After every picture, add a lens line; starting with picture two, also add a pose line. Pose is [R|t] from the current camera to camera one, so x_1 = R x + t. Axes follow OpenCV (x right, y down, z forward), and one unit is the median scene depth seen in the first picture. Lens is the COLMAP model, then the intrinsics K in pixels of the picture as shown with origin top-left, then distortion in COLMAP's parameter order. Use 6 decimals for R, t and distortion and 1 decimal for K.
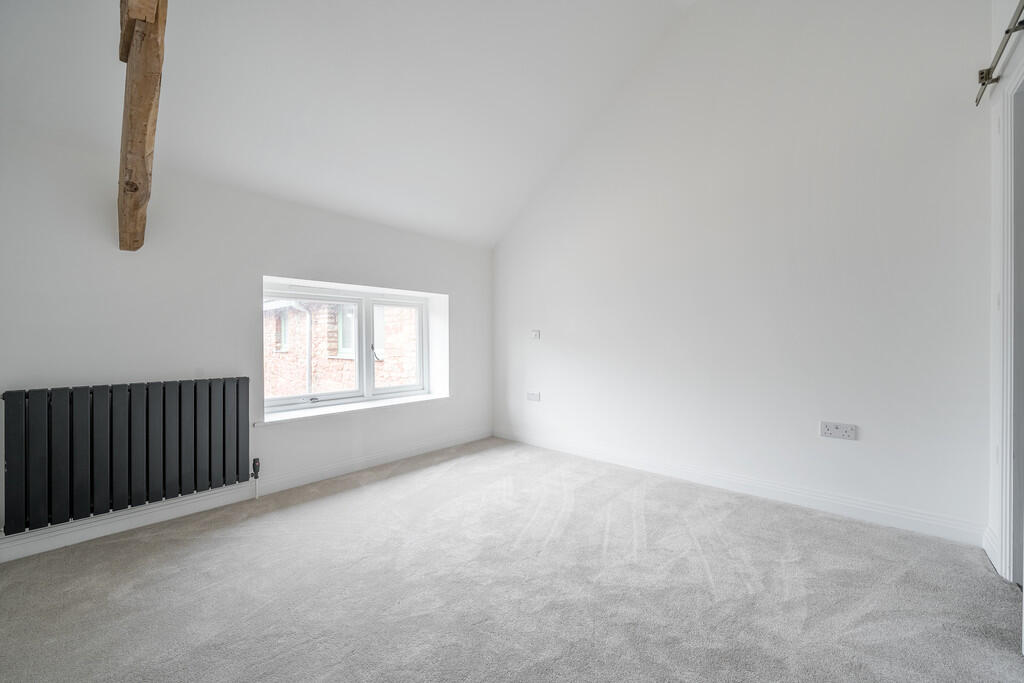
lens RADIAL K [[391.4, 0, 512.0], [0, 391.4, 341.5], [0, 0, 1]] dist [-0.000002, -0.000081]
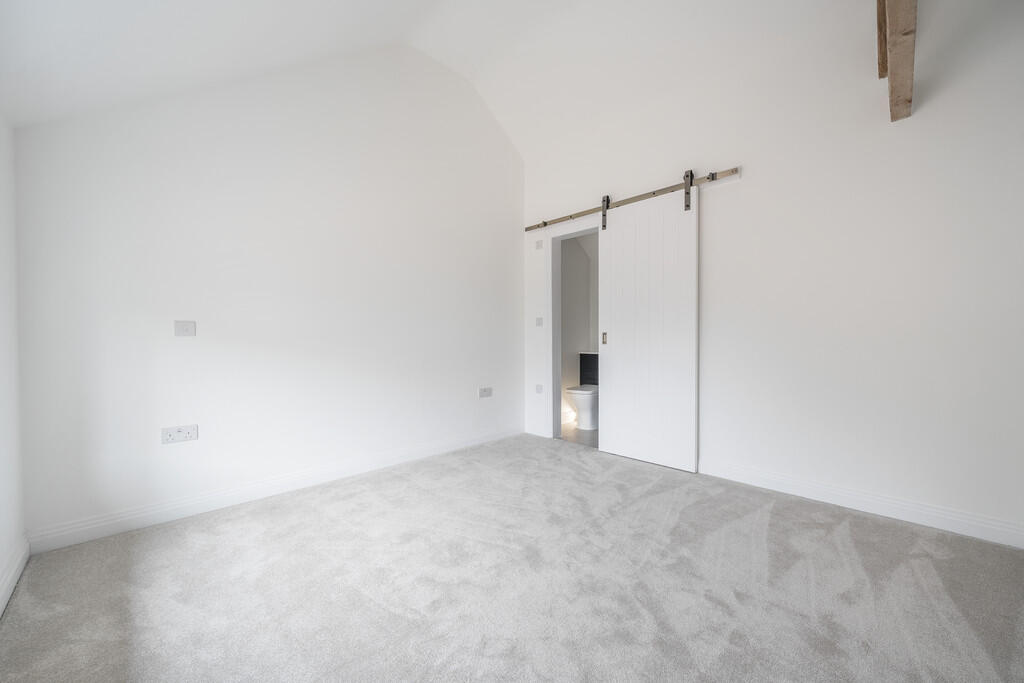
lens RADIAL K [[391.4, 0, 512.0], [0, 391.4, 341.5], [0, 0, 1]] dist [-0.000002, -0.000081]
pose [[0.091351, -0.003107, 0.995814, -0.572050], [0.010824, 0.999939, 0.002127, 0.008176], [-0.995760, 0.010585, 0.091379, 0.533846]]
